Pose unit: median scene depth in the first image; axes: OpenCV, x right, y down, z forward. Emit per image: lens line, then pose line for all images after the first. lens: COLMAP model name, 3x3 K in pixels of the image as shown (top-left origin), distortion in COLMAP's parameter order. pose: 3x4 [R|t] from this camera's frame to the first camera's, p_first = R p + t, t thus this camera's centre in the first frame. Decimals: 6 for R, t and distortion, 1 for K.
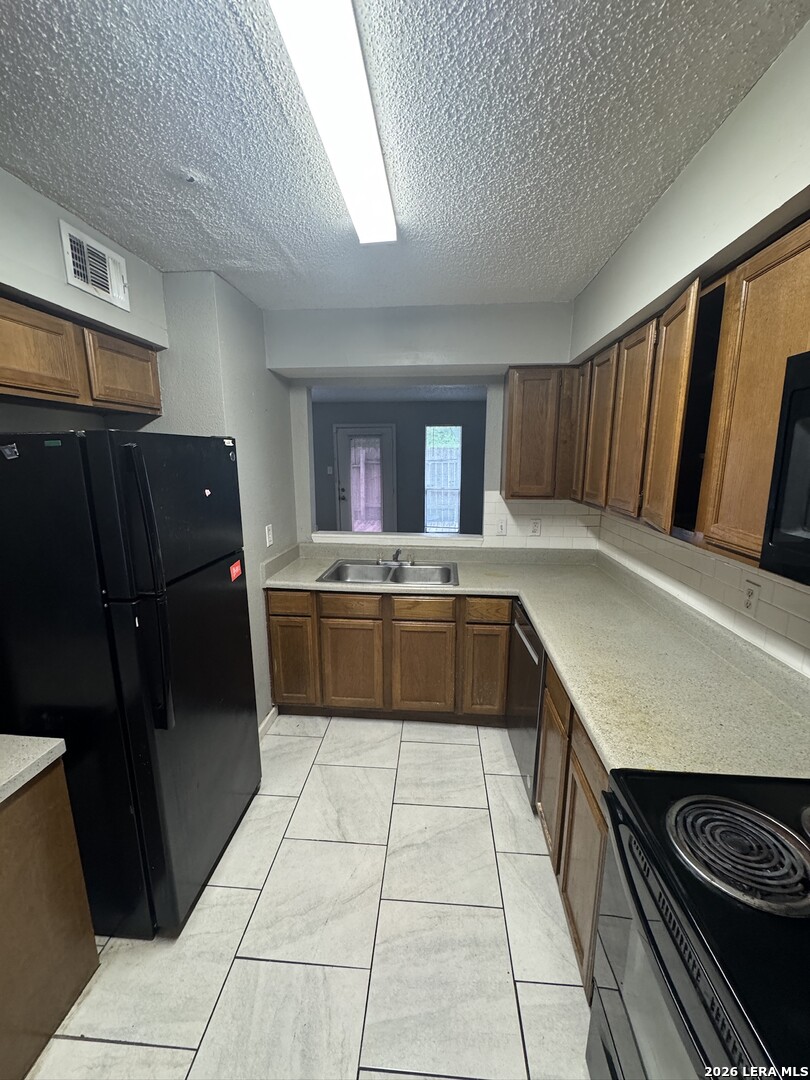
lens RADIAL K [[431.2, 0, 407.7], [0, 431.2, 538.9], [0, 0, 1]] dist [-0.002838, -0.000116]
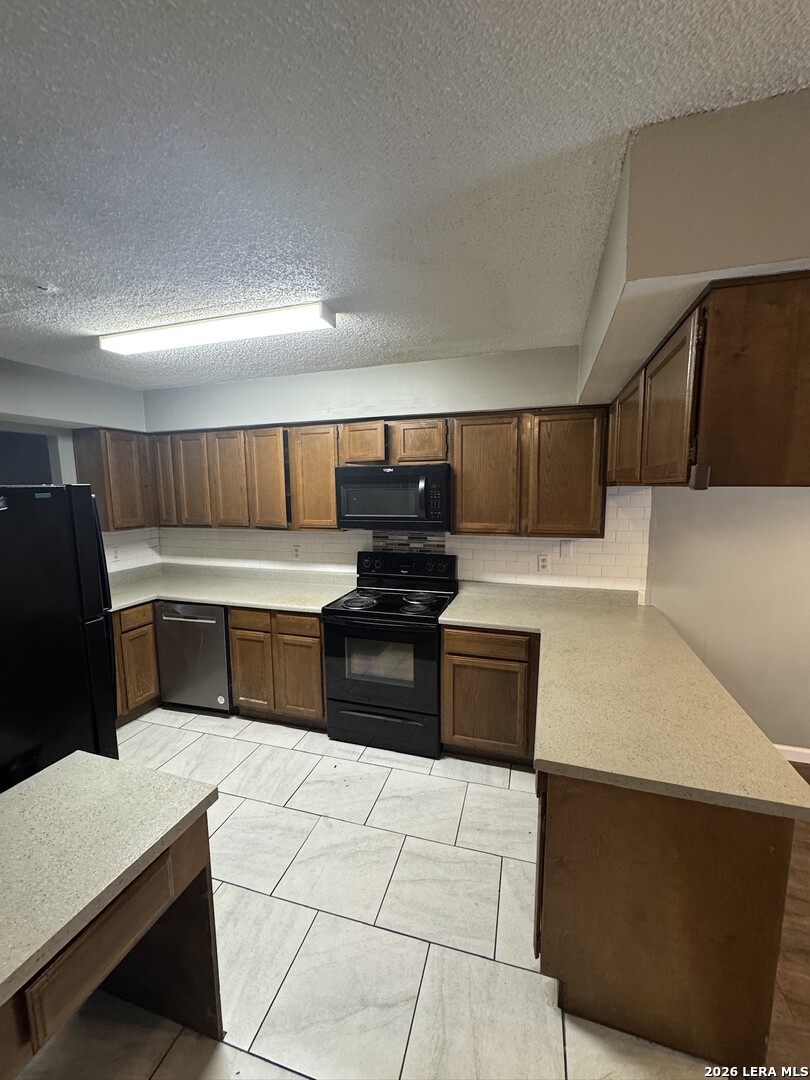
lens RADIAL K [[431.2, 0, 407.7], [0, 431.2, 538.9], [0, 0, 1]] dist [-0.002838, -0.000116]
pose [[0.214027, -0.119328, 0.969512, -0.856995], [0.196667, 0.977451, 0.076889, 0.000046], [-0.956825, 0.174214, 0.232668, -0.102901]]
